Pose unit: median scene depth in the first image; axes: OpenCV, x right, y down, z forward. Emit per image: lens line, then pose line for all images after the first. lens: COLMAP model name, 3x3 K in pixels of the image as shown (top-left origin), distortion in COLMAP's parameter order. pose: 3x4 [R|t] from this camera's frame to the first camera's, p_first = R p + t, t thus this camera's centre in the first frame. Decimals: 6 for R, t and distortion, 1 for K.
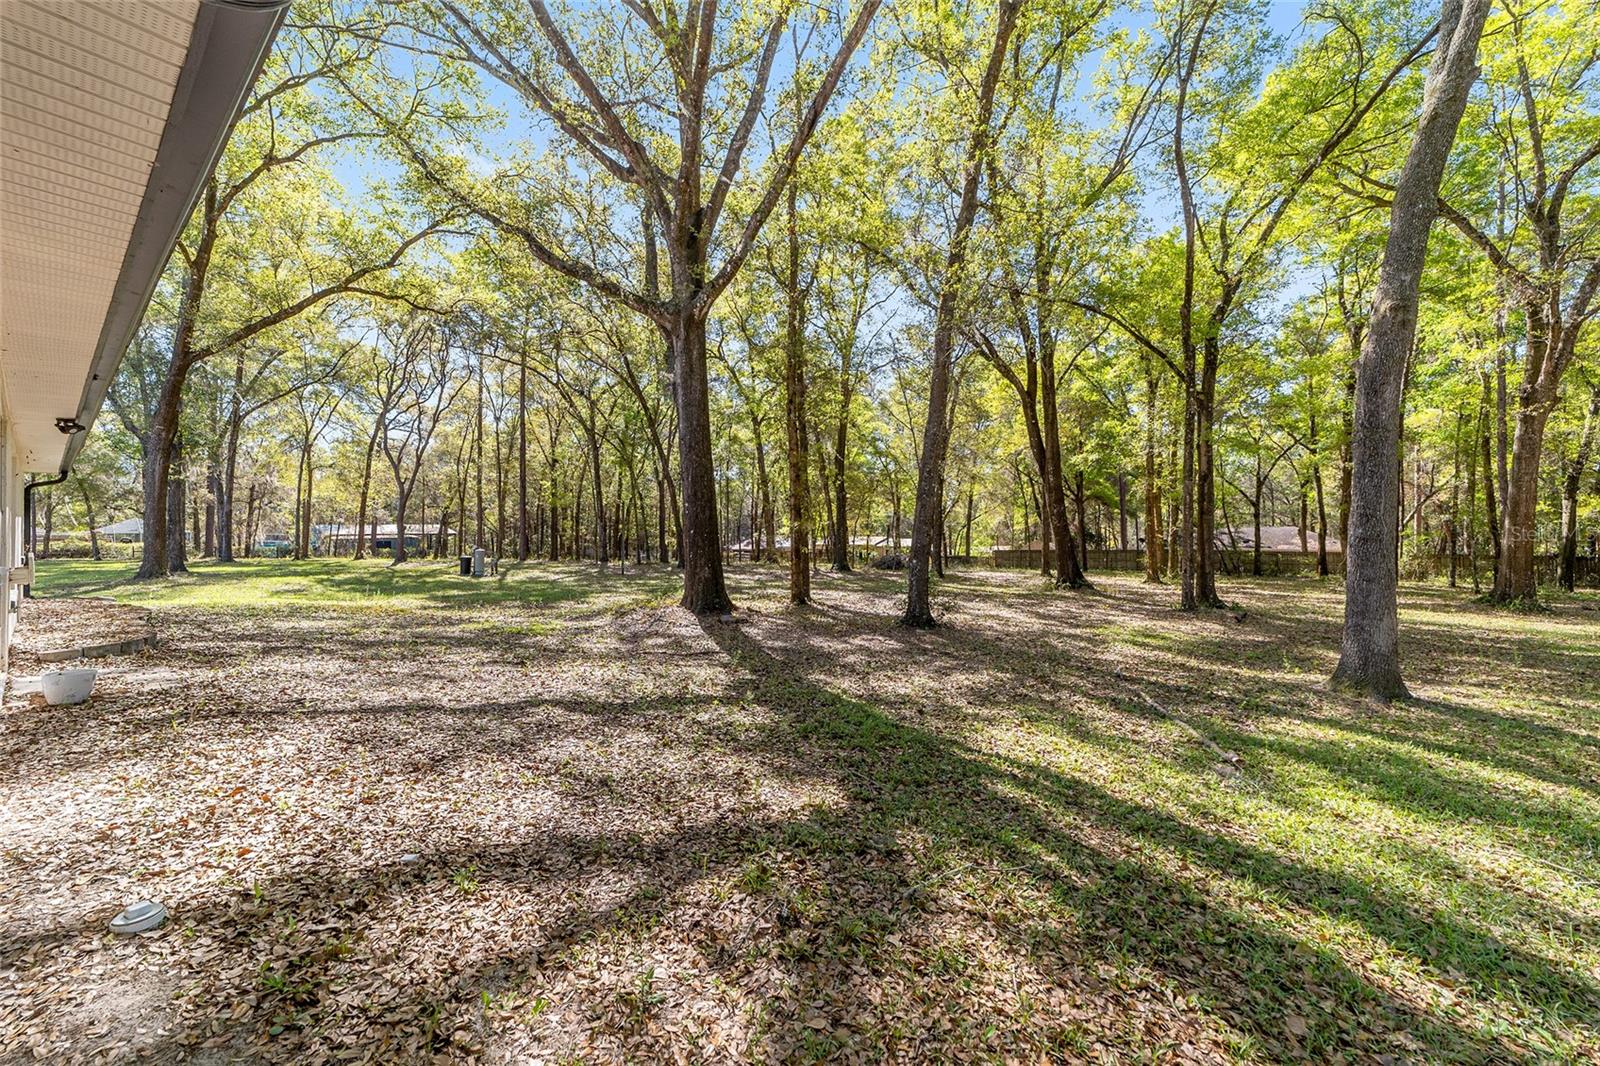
lens RADIAL K [[610.3, 0, 883.6], [0, 610.3, 522.4], [0, 0, 1]] dist [-0.008995, 0.005420]
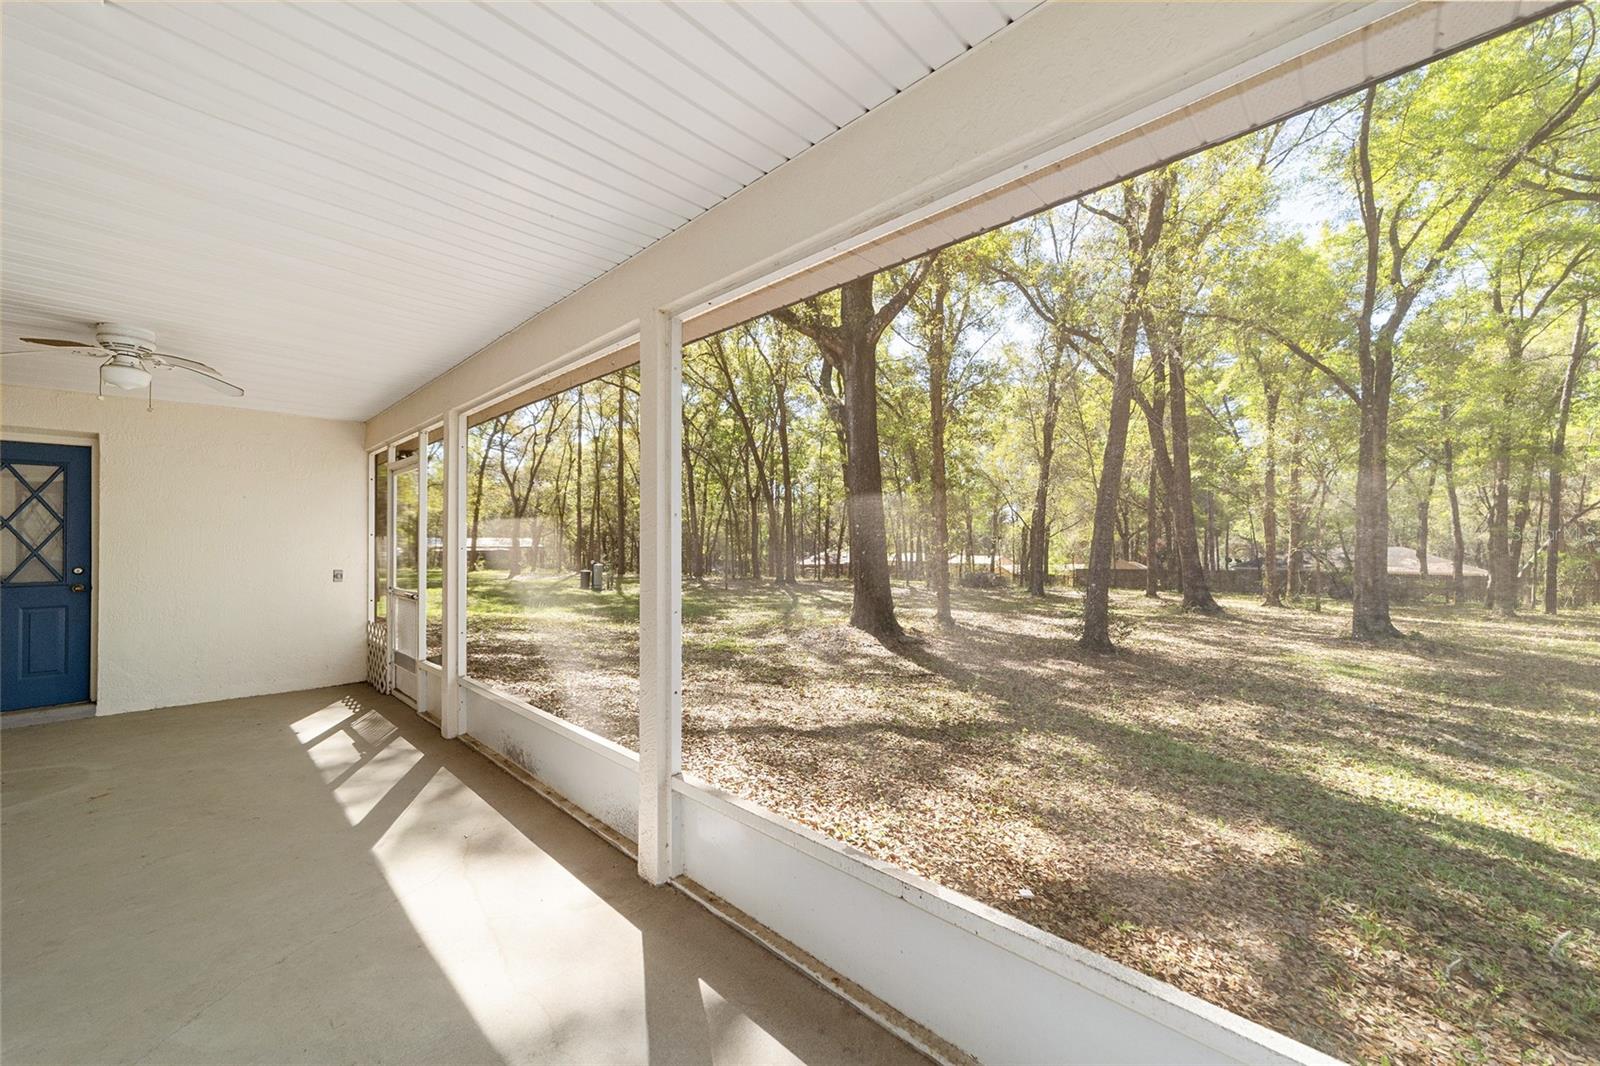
lens RADIAL K [[610.3, 0, 807.3], [0, 610.3, 531.4], [0, 0, 1]] dist [-0.008995, 0.005420]
pose [[0.996359, 0.006542, -0.085009, -0.279598], [-0.006871, 0.999970, -0.003582, -0.013890], [0.084983, 0.004153, 0.996374, -0.015973]]
